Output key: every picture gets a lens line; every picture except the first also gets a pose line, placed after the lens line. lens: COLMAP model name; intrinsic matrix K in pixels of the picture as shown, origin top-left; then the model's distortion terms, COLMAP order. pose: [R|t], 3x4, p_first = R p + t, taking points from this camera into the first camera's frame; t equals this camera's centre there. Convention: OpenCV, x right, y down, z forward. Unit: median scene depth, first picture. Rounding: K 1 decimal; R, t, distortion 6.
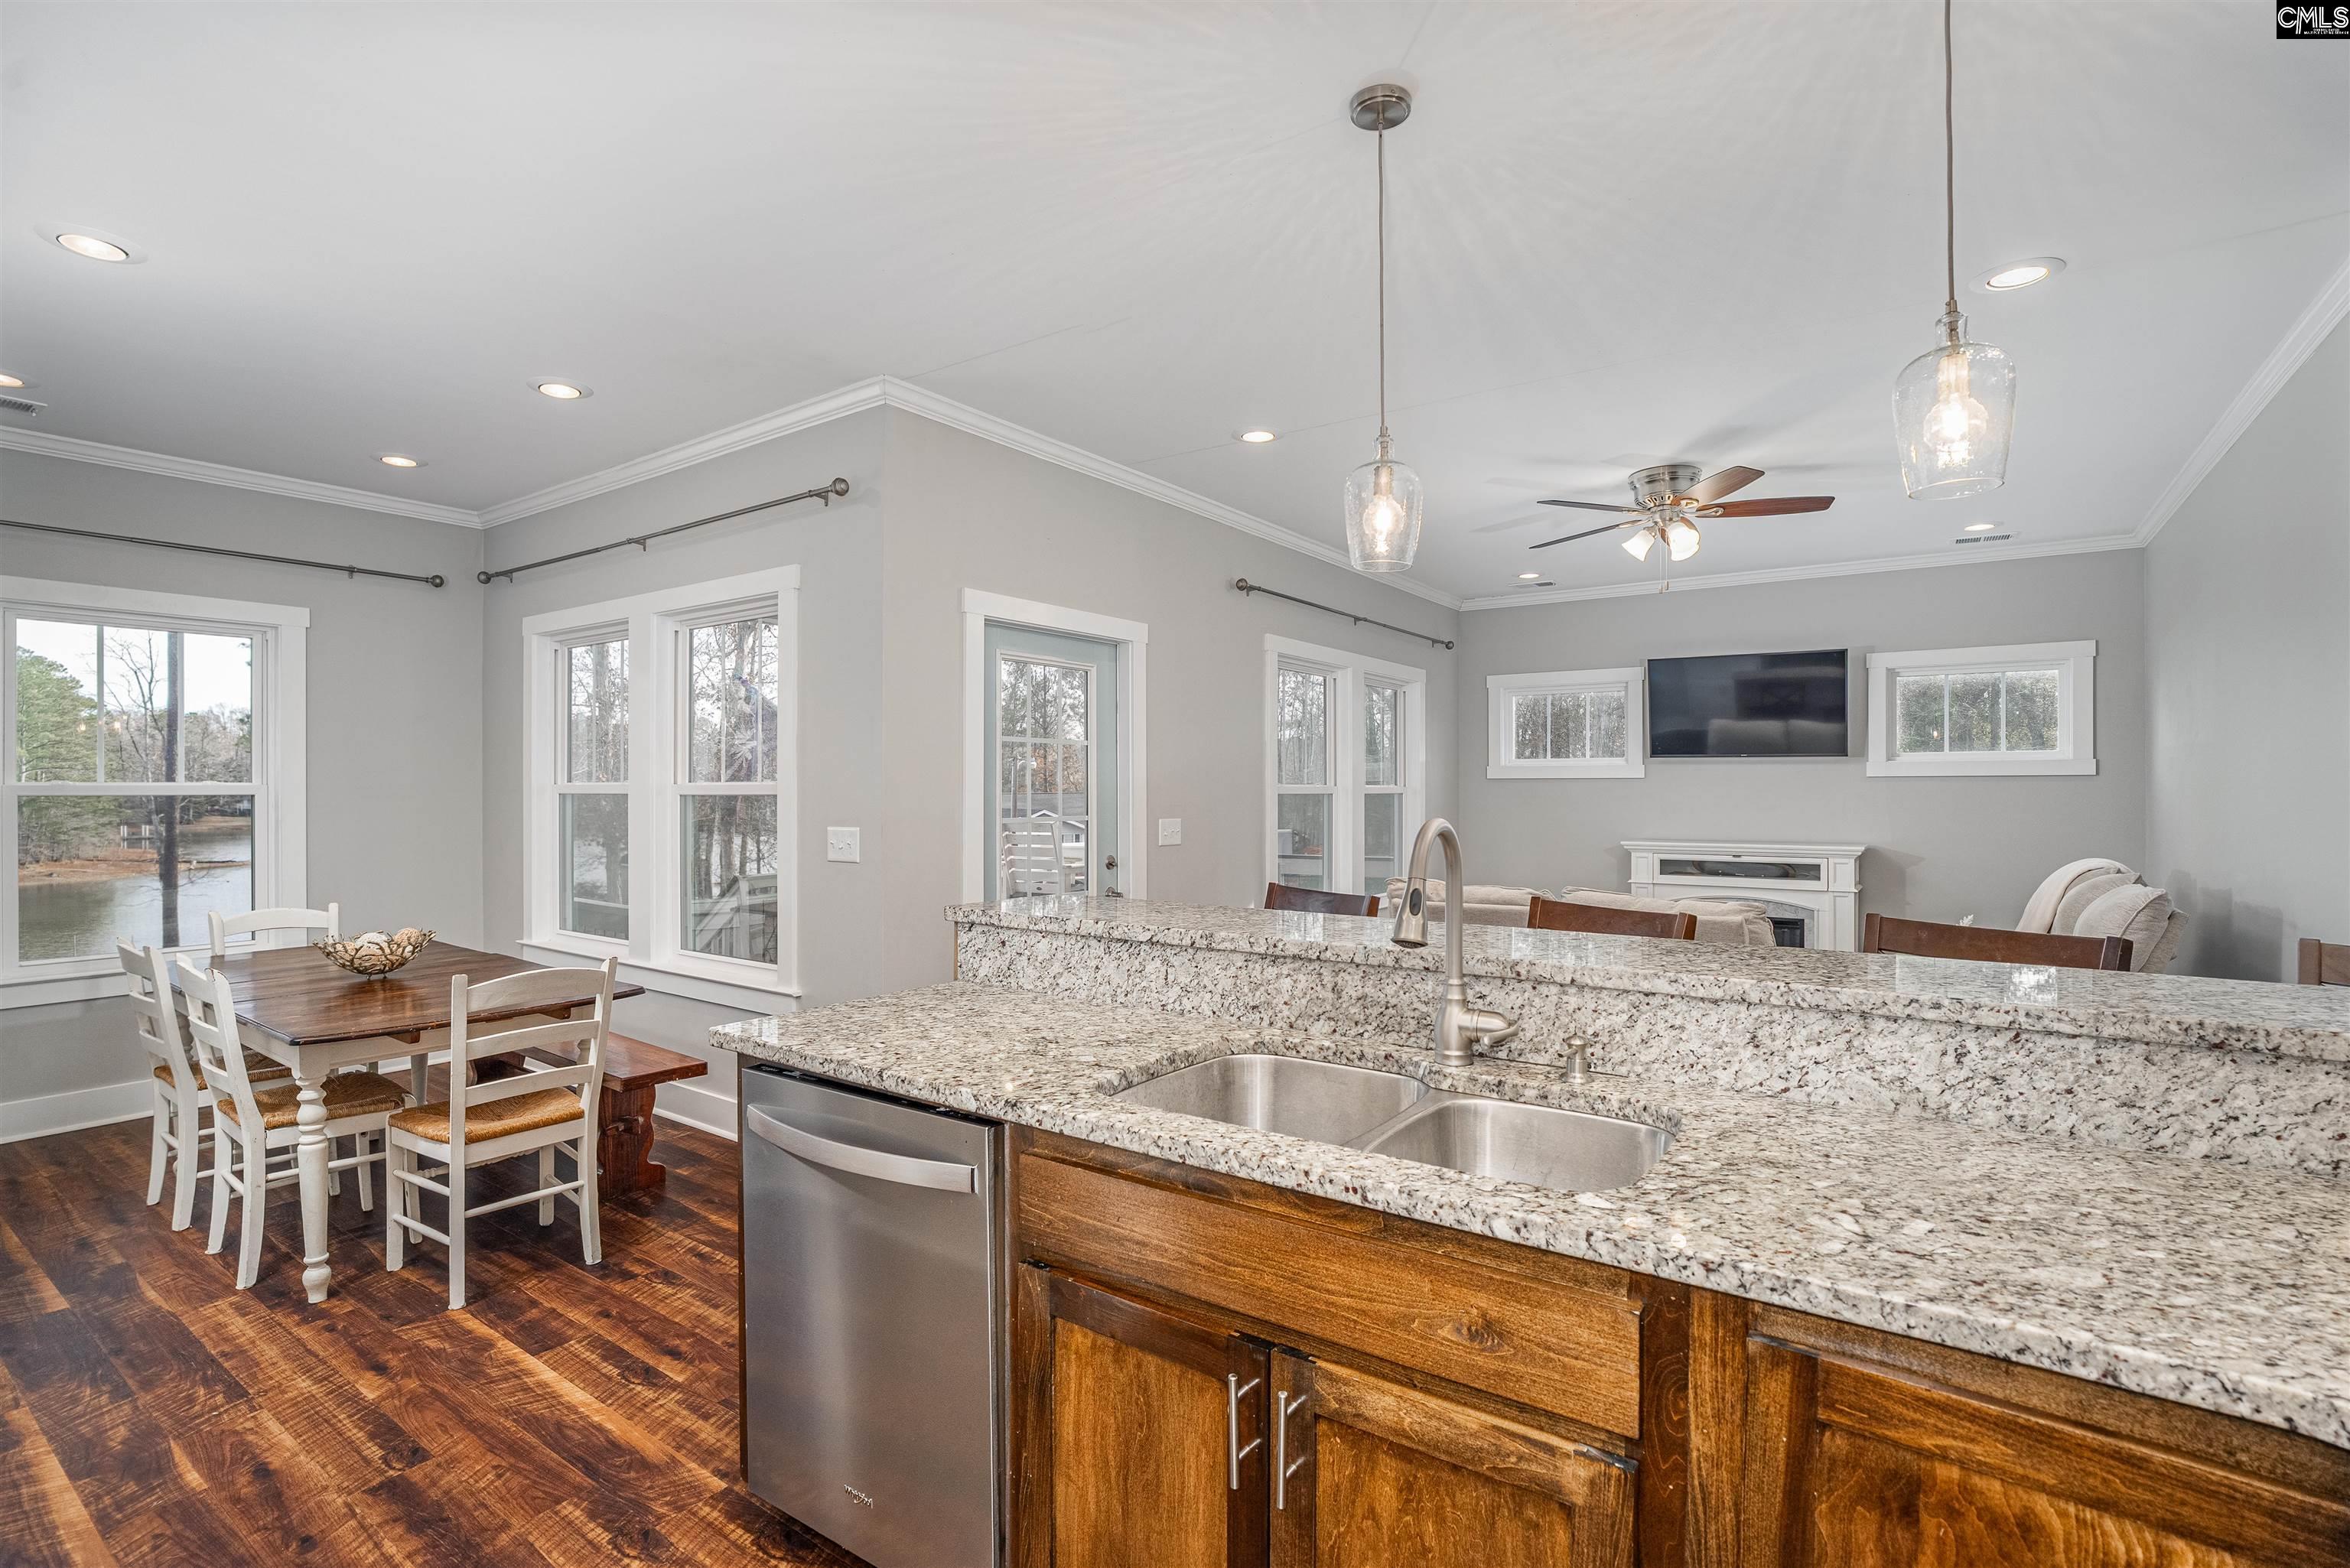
lens RADIAL K [[1104.4, 0, 1160.2], [0, 1104.4, 781.8], [0, 0, 1]] dist [-0.036050, 0.025268]
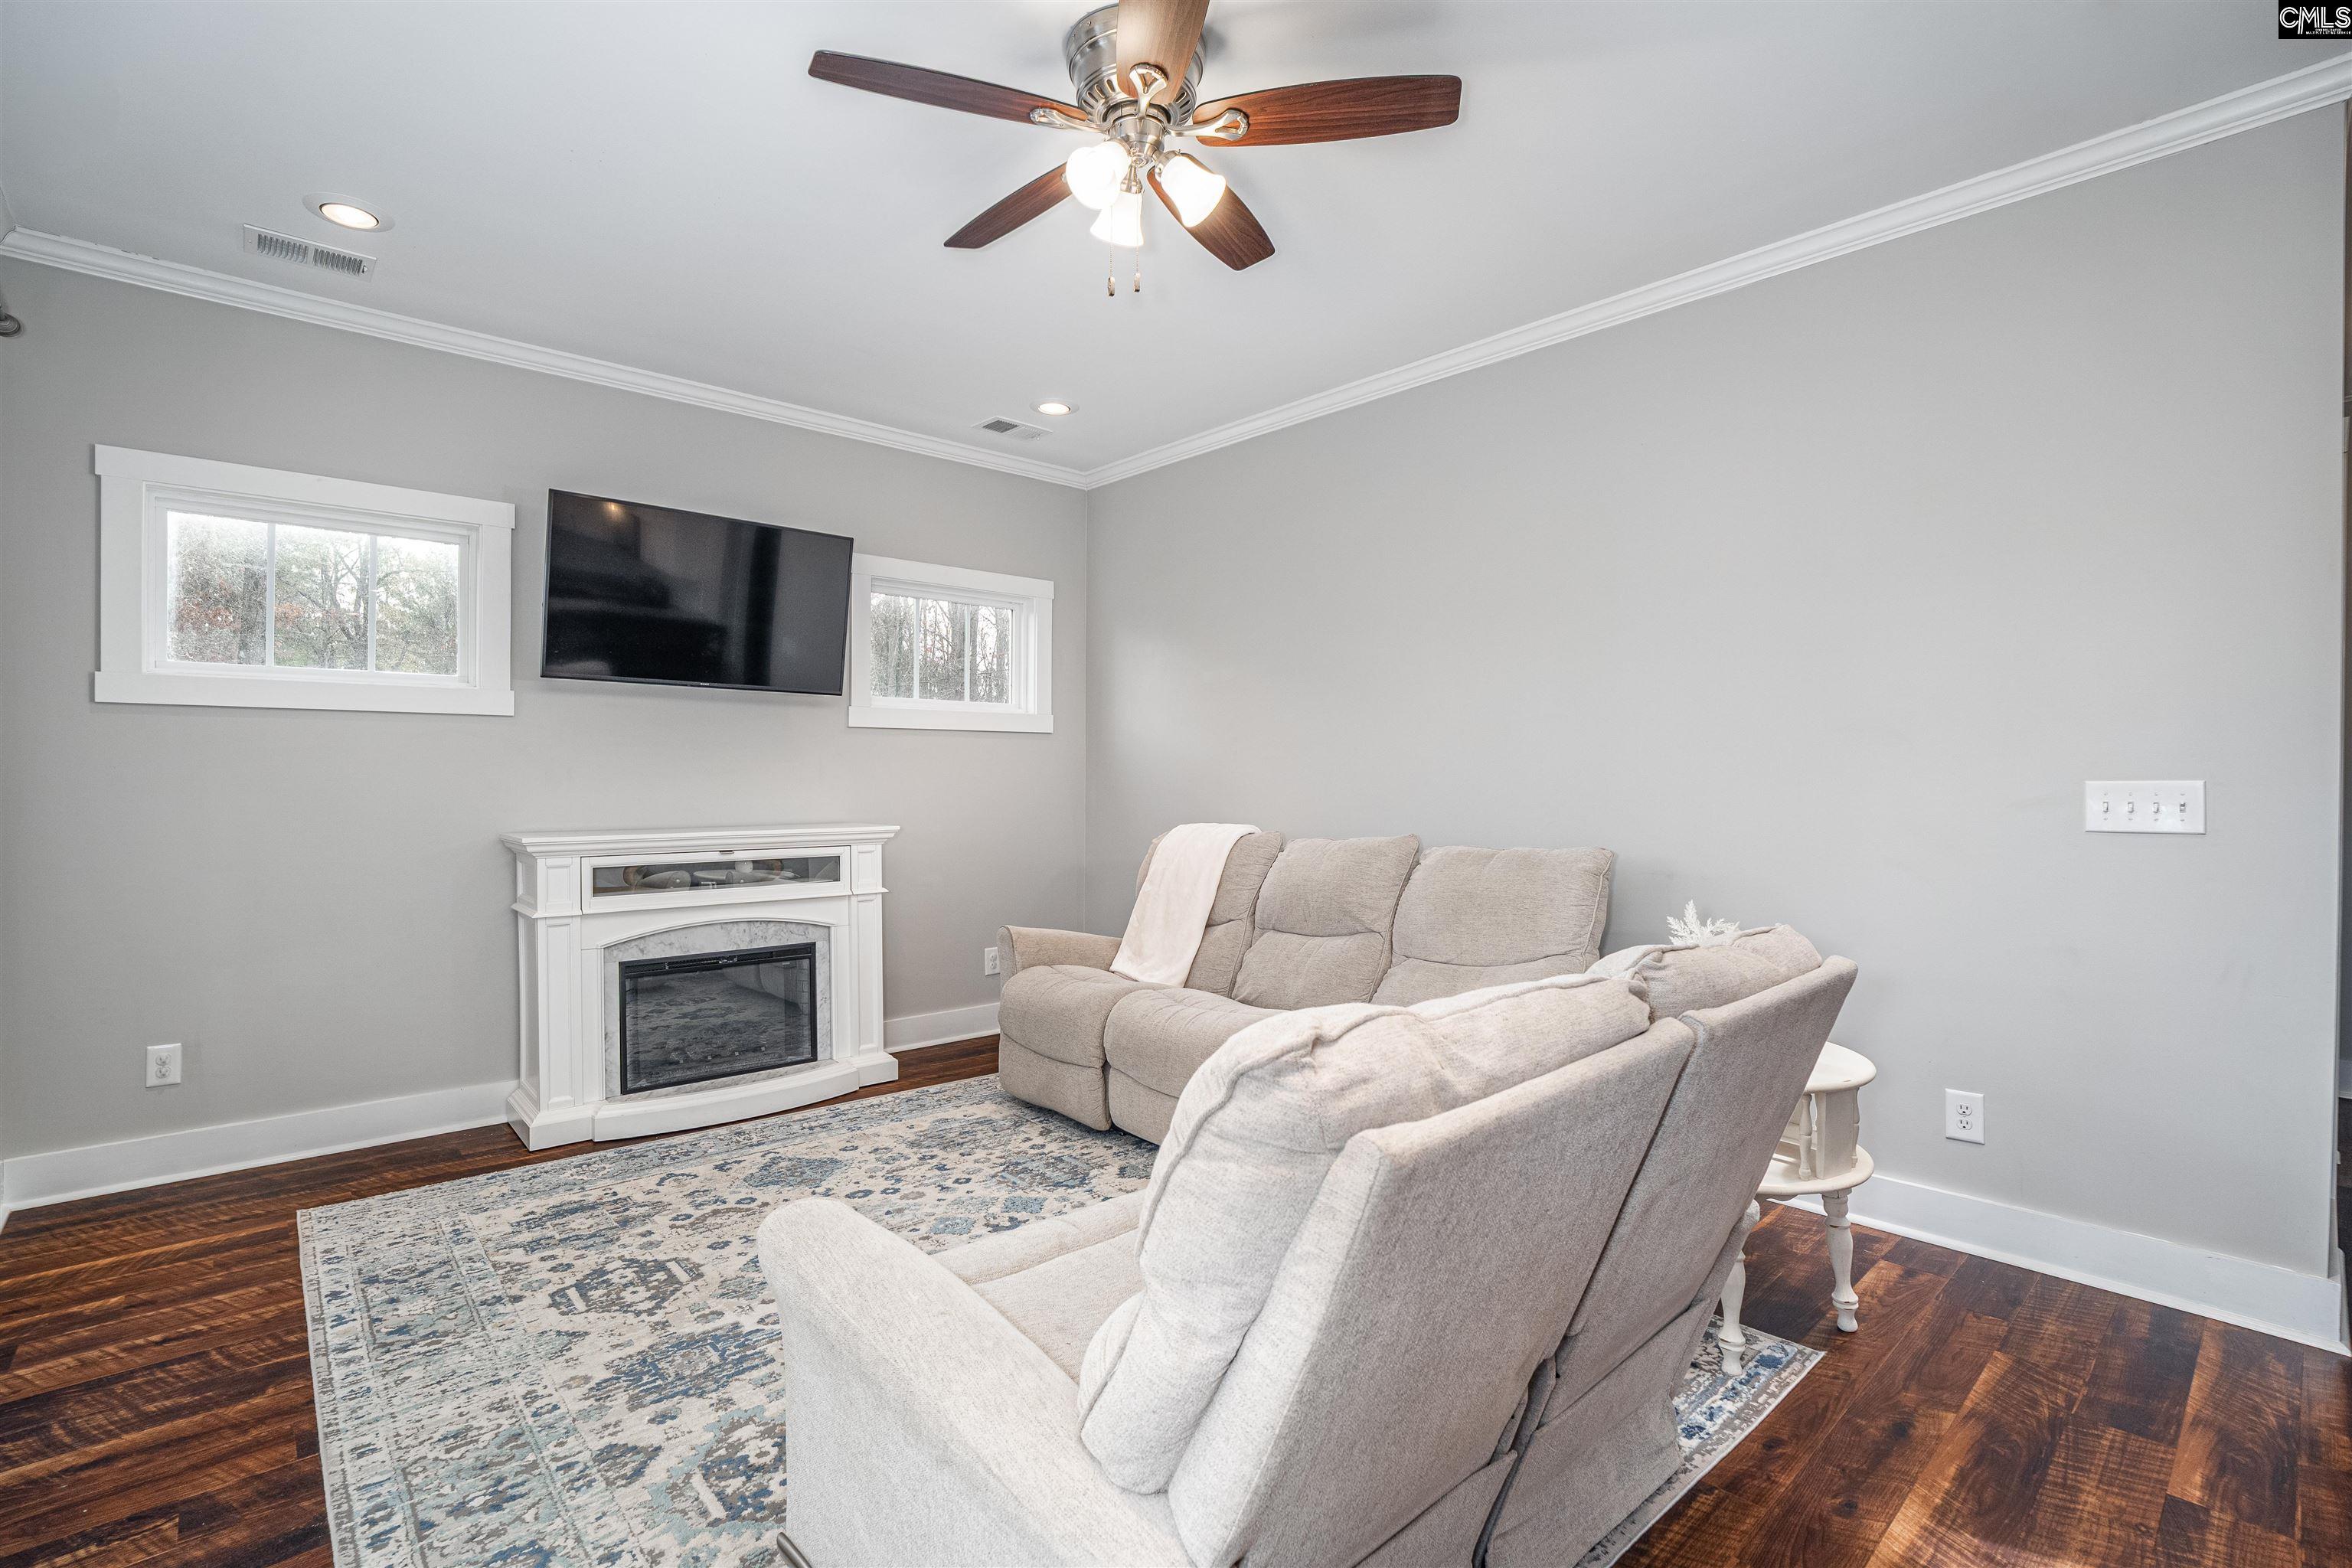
lens RADIAL K [[1068.1, 0, 1171.3], [0, 1068.1, 790.7], [0, 0, 1]] dist [-0.061712, 0.017817]
pose [[0.209529, -0.004989, 0.977790, 0.021021], [-0.009510, 0.999929, 0.007140, 0.029083], [-0.977756, -0.010795, 0.209466, 0.664617]]
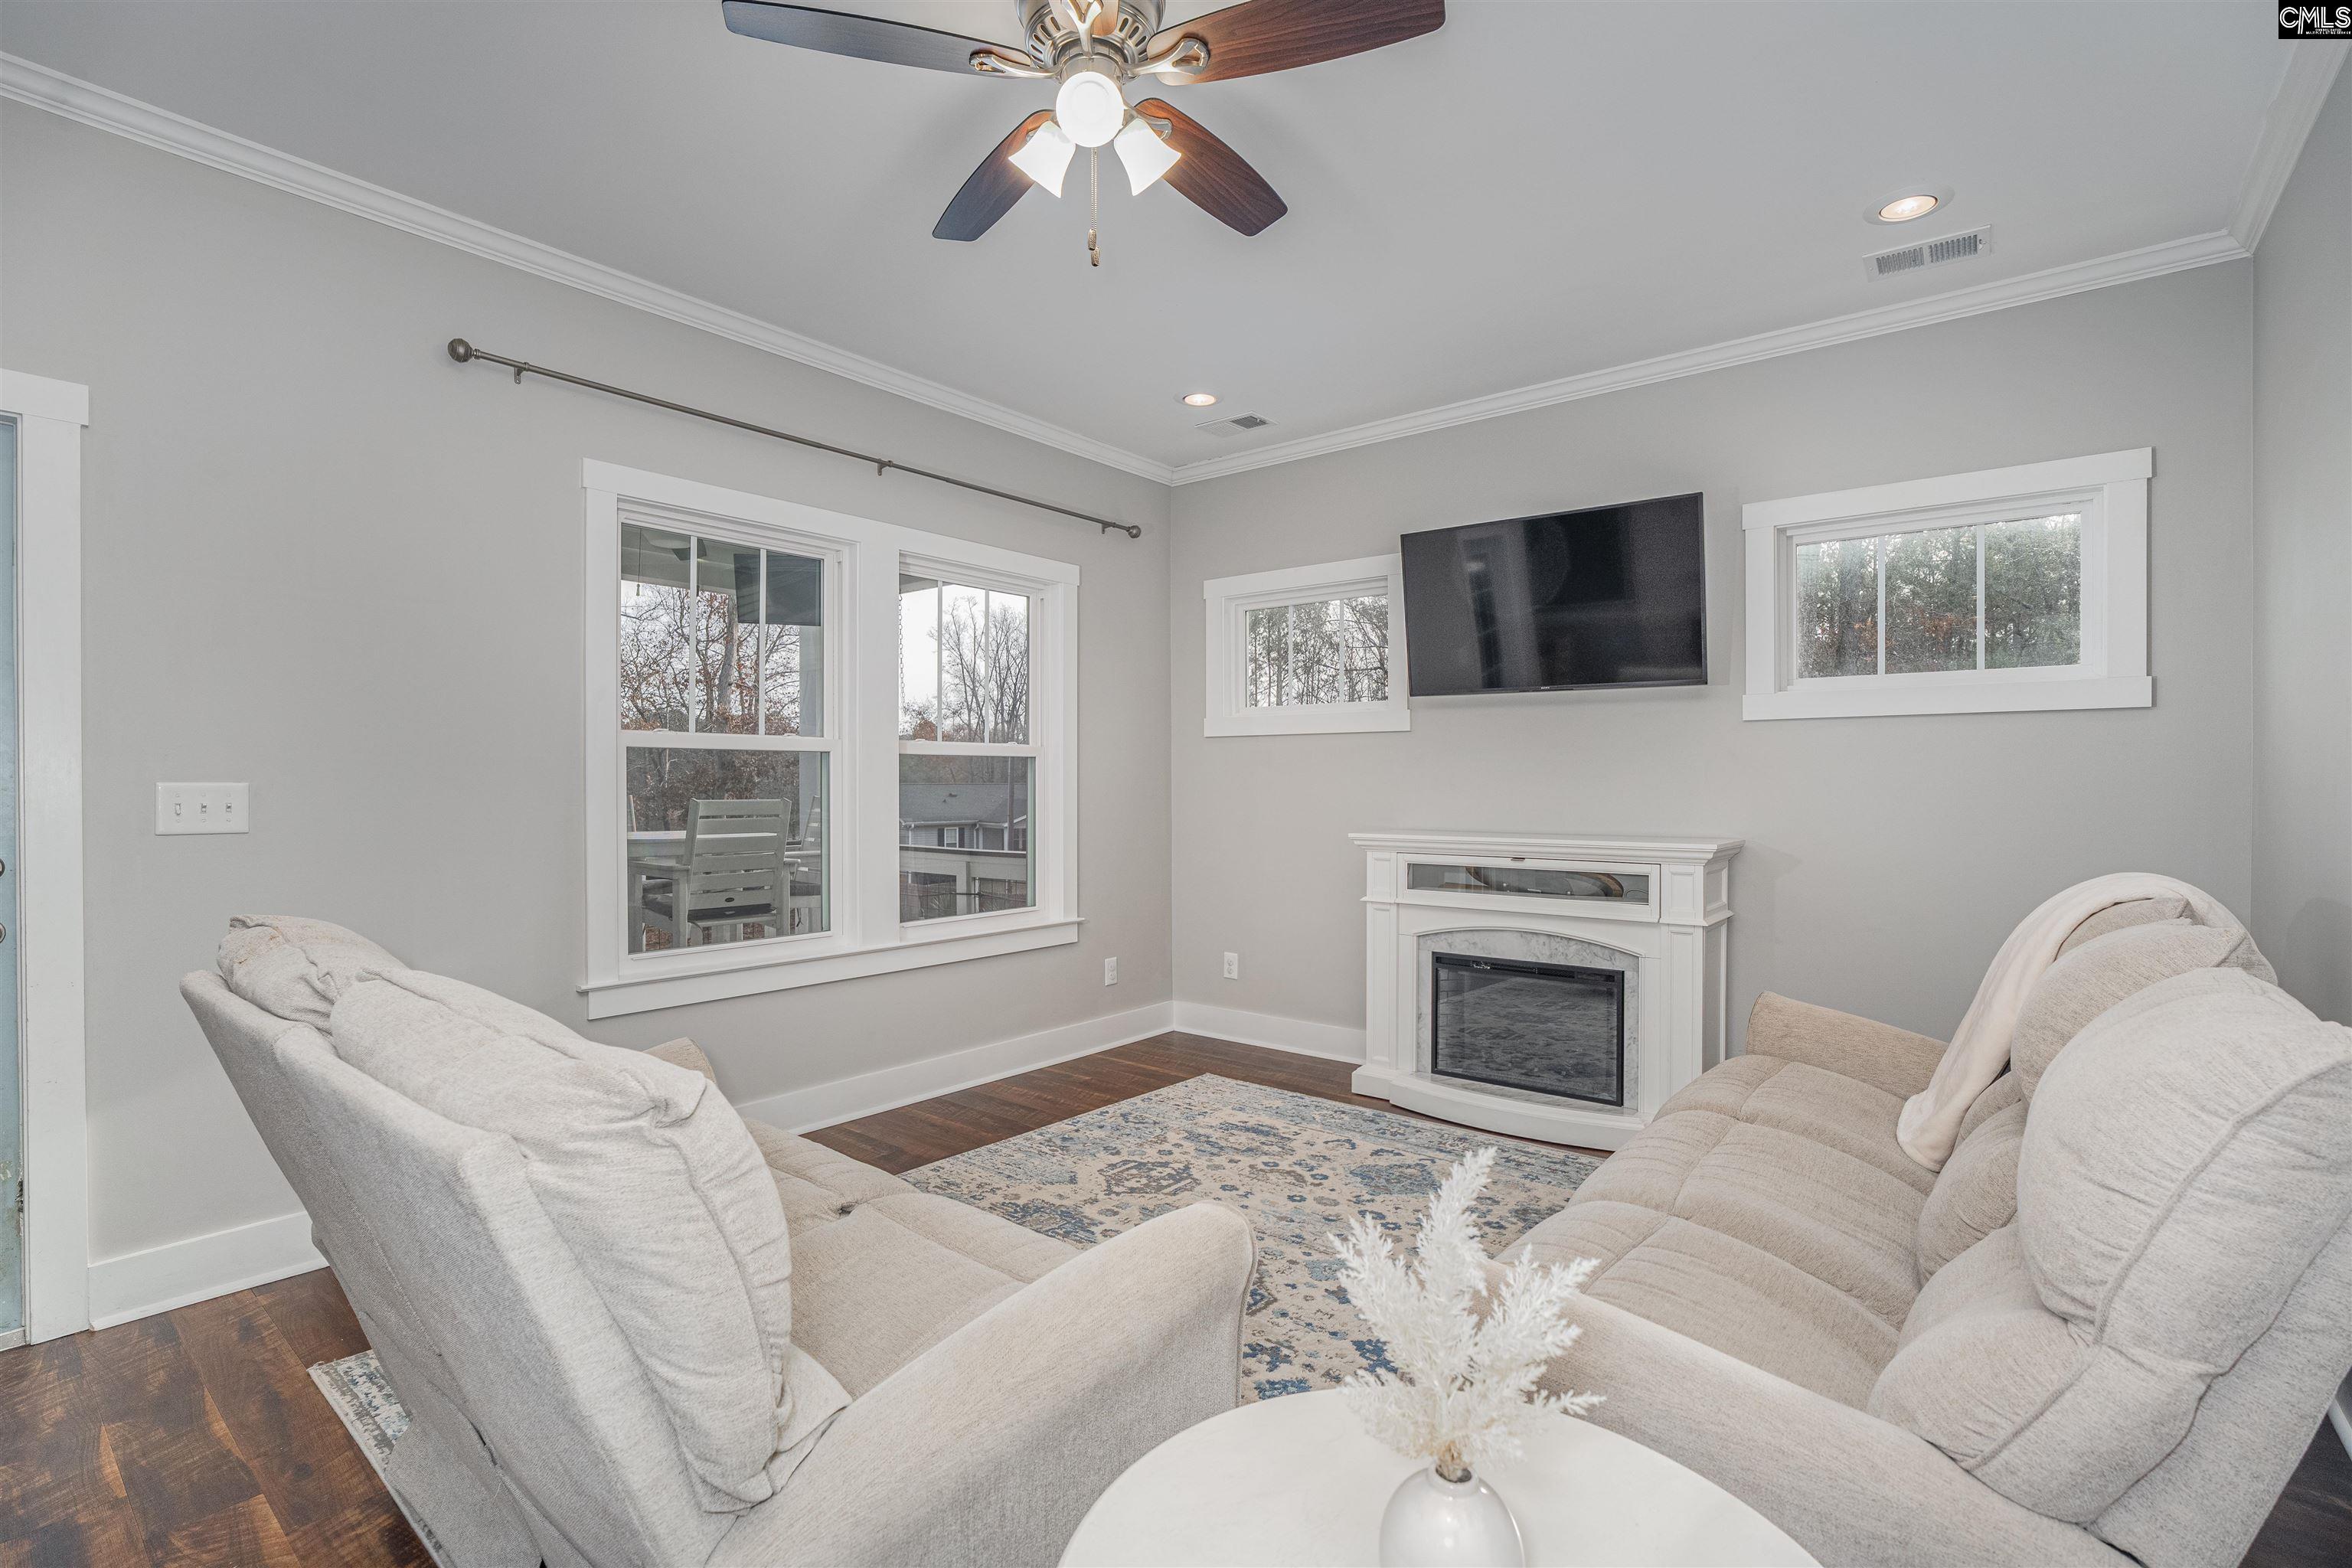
lens RADIAL K [[1068.1, 0, 1171.3], [0, 1068.1, 790.7], [0, 0, 1]] dist [-0.061712, 0.017817]
pose [[0.997874, 0.004812, -0.064992, 0.390624], [-0.003752, 0.999858, 0.016430, 0.023347], [0.065061, -0.016151, 0.997751, 0.440996]]
